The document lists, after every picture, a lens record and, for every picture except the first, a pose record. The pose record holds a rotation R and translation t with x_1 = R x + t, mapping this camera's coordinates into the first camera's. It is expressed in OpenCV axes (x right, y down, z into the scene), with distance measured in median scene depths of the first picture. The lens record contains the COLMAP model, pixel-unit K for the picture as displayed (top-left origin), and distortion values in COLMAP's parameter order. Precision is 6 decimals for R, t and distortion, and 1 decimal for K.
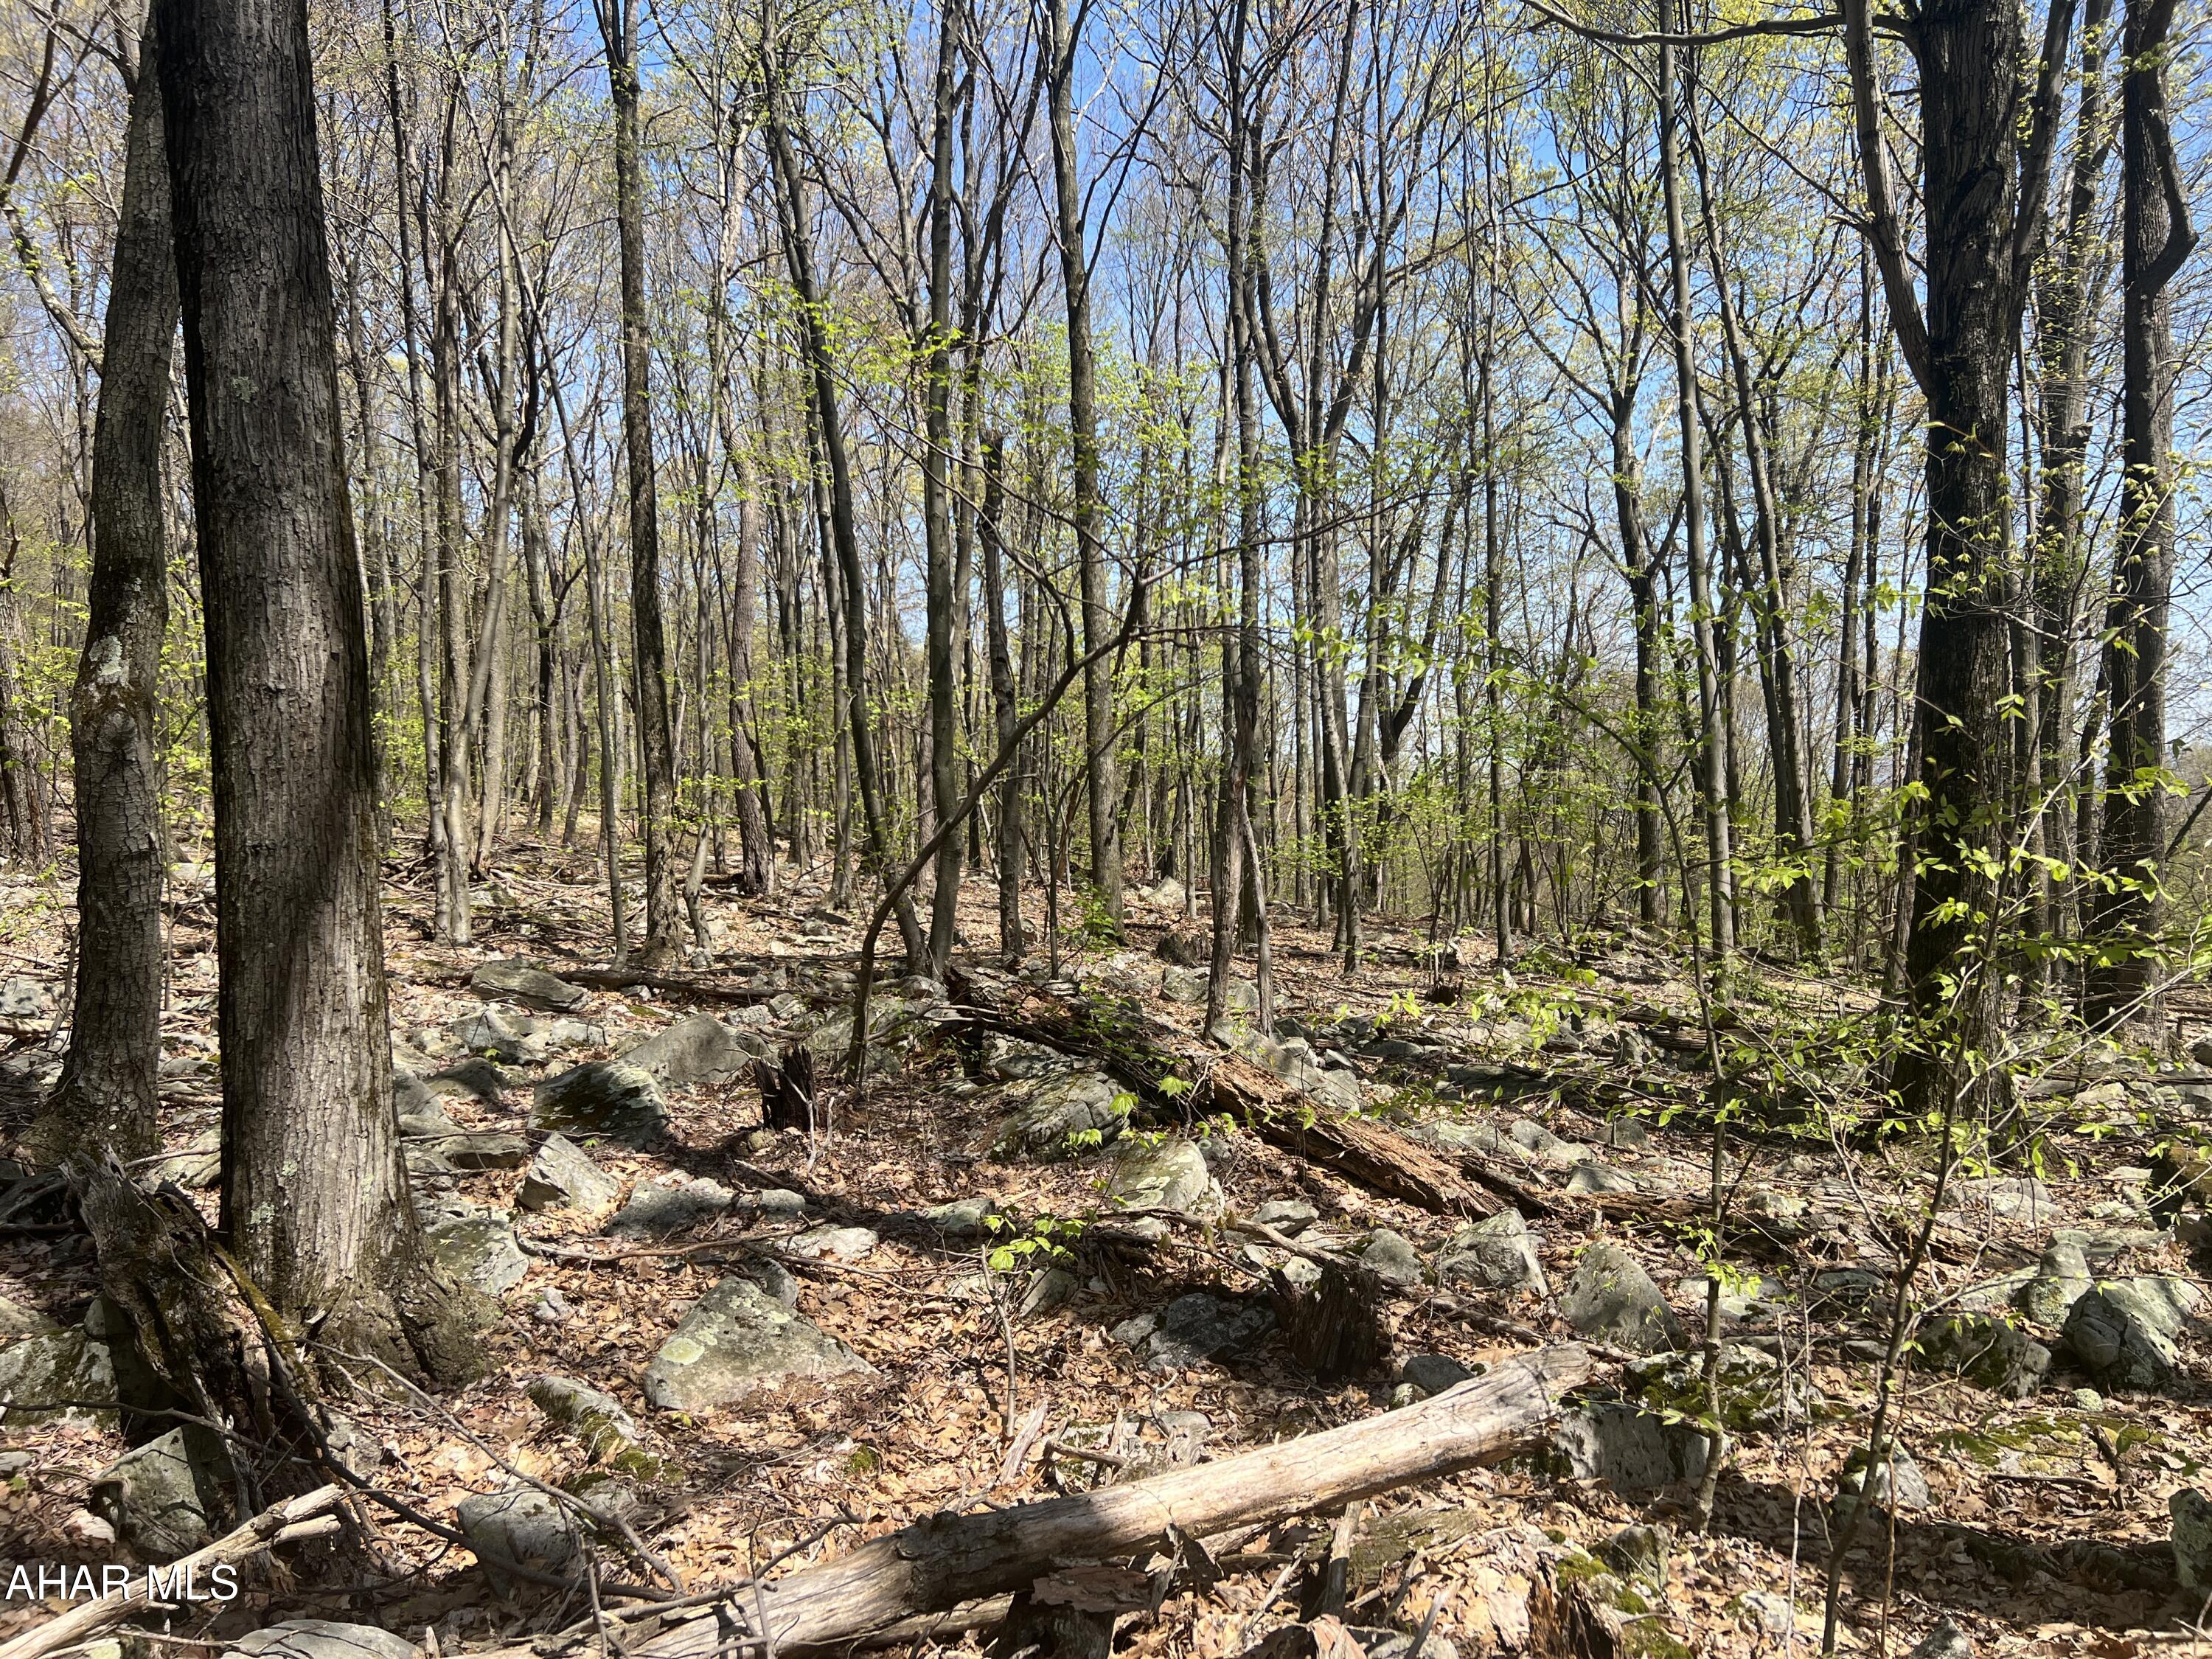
lens RADIAL K [[1665.0, 0, 1102.7], [0, 1665.0, 830.7], [0, 0, 1]] dist [0.047666, -0.055762]
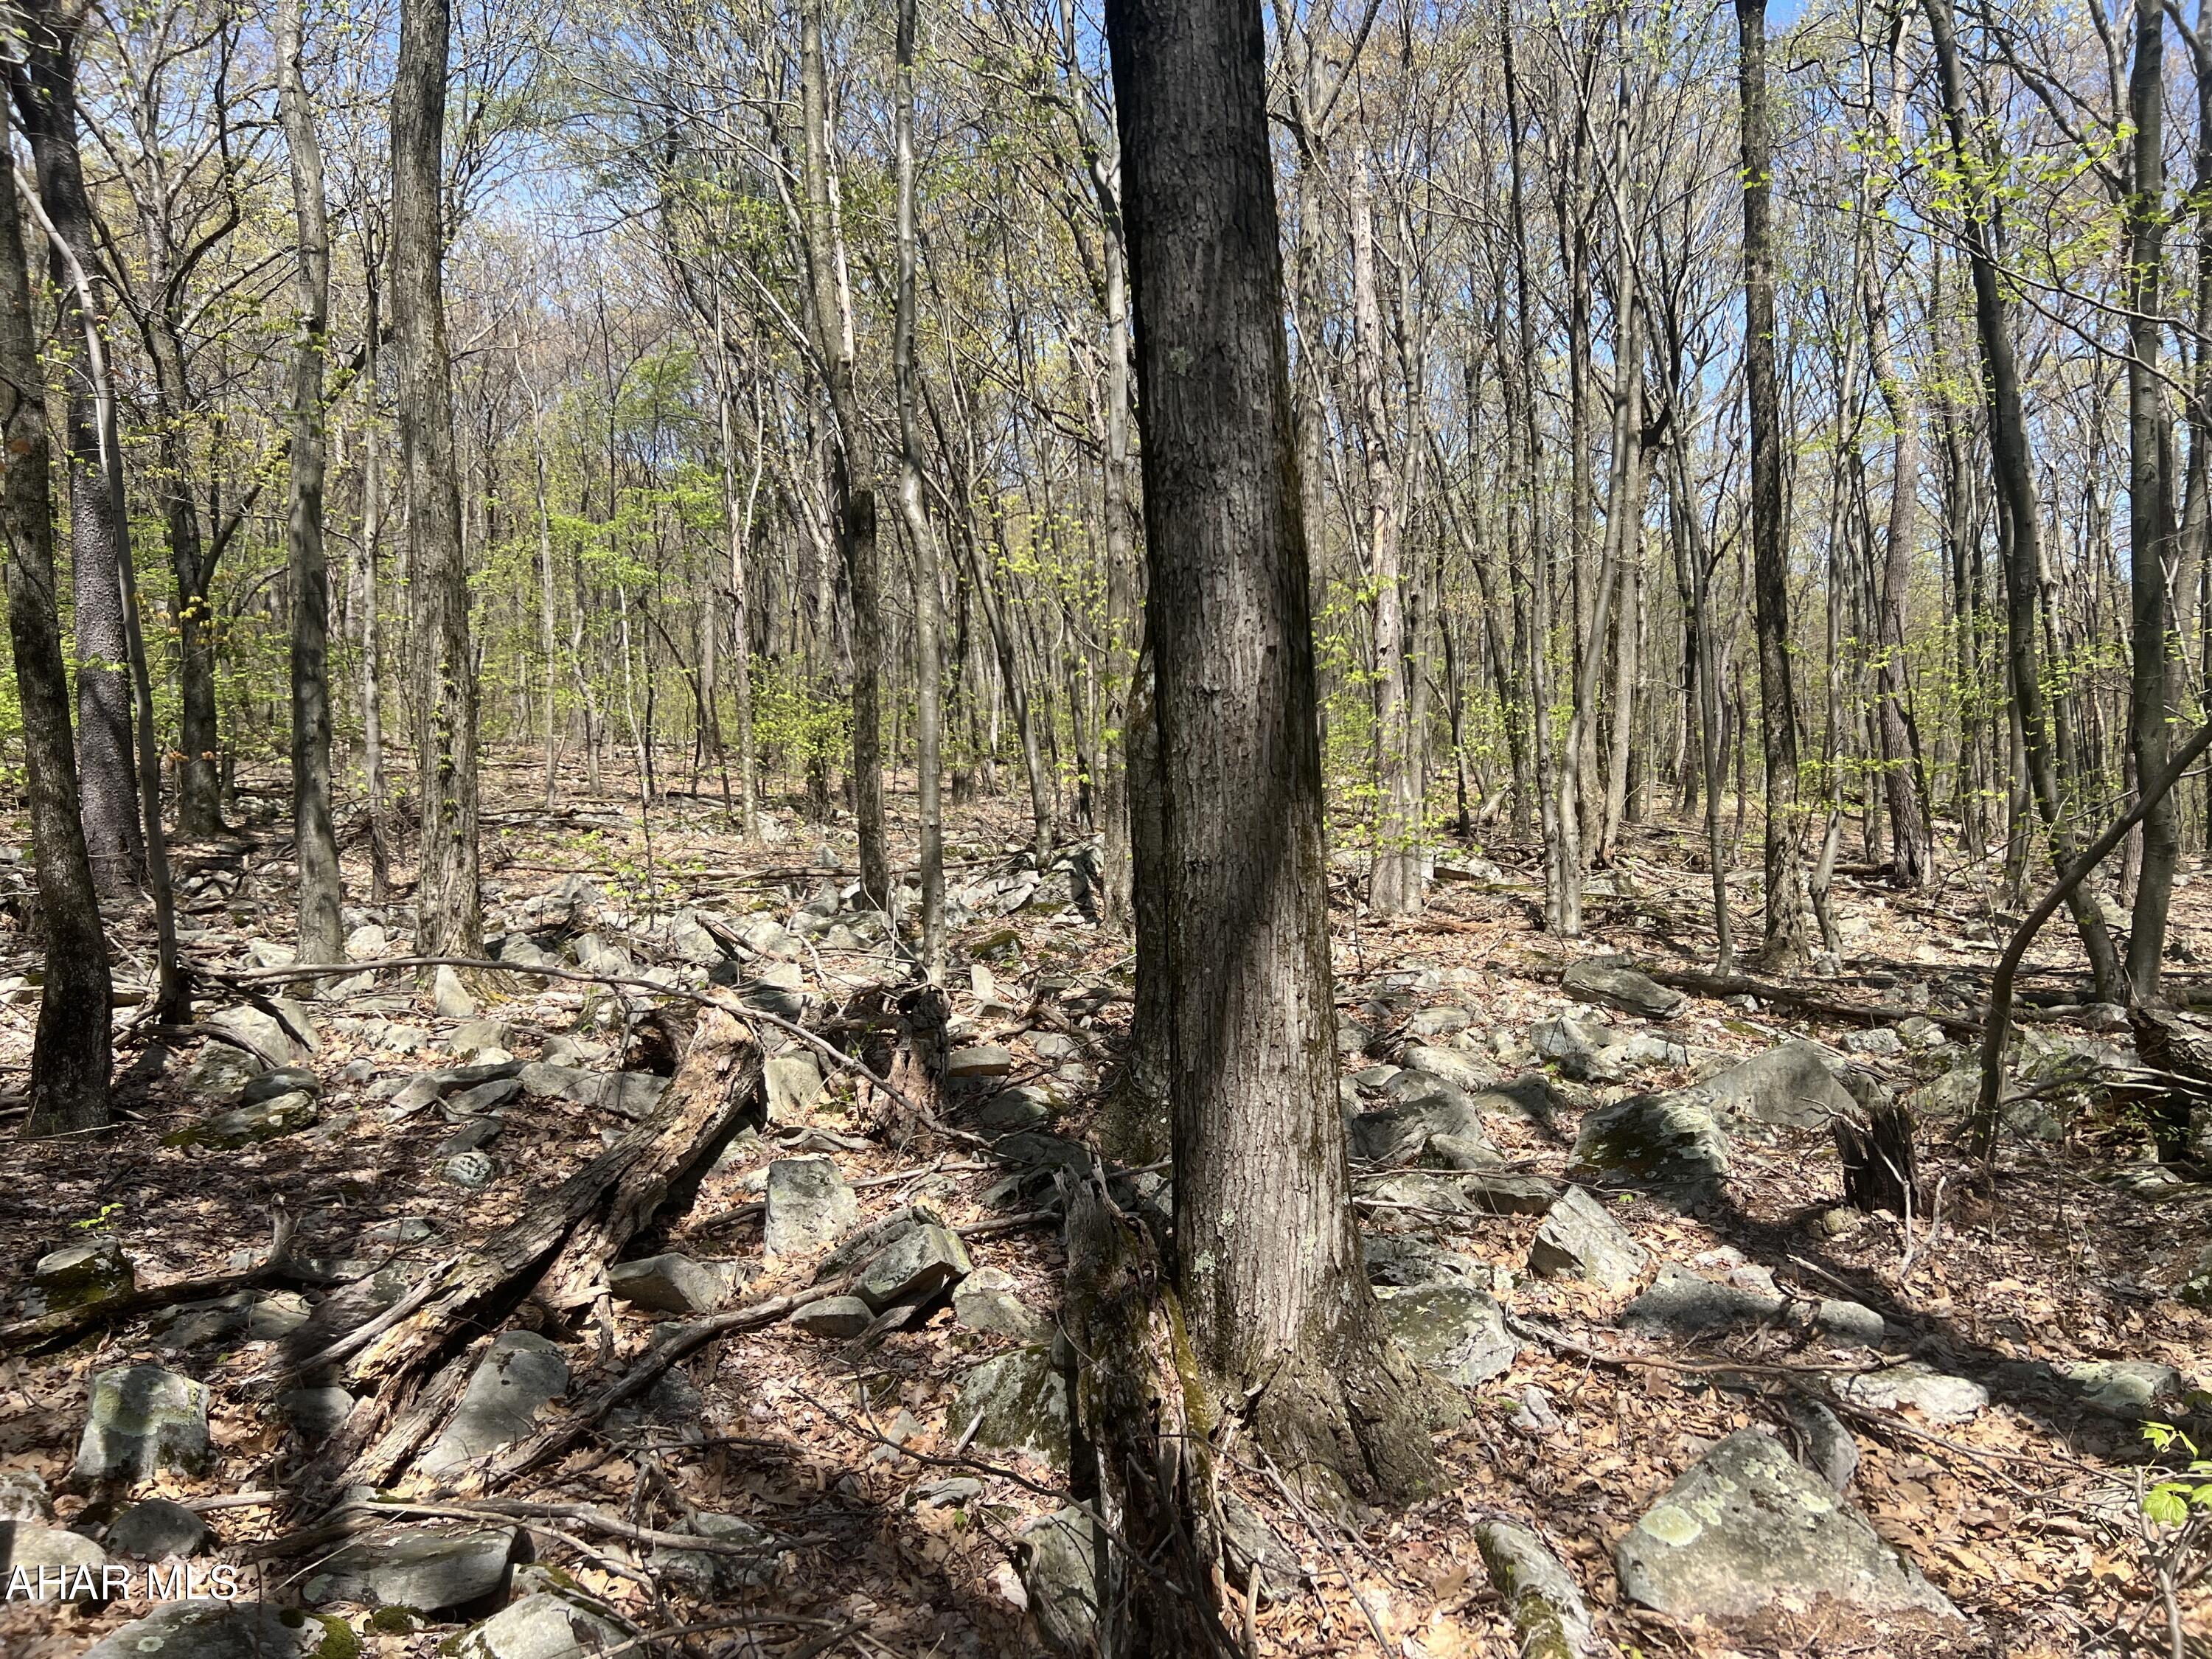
lens RADIAL K [[1665.0, 0, 1105.7], [0, 1665.0, 840.4], [0, 0, 1]] dist [0.047666, -0.055762]
pose [[0.787308, 0.002433, -0.616555, 0.014281], [0.008071, 0.999866, 0.014253, -0.012192], [0.616507, -0.016198, 0.787183, 0.190034]]
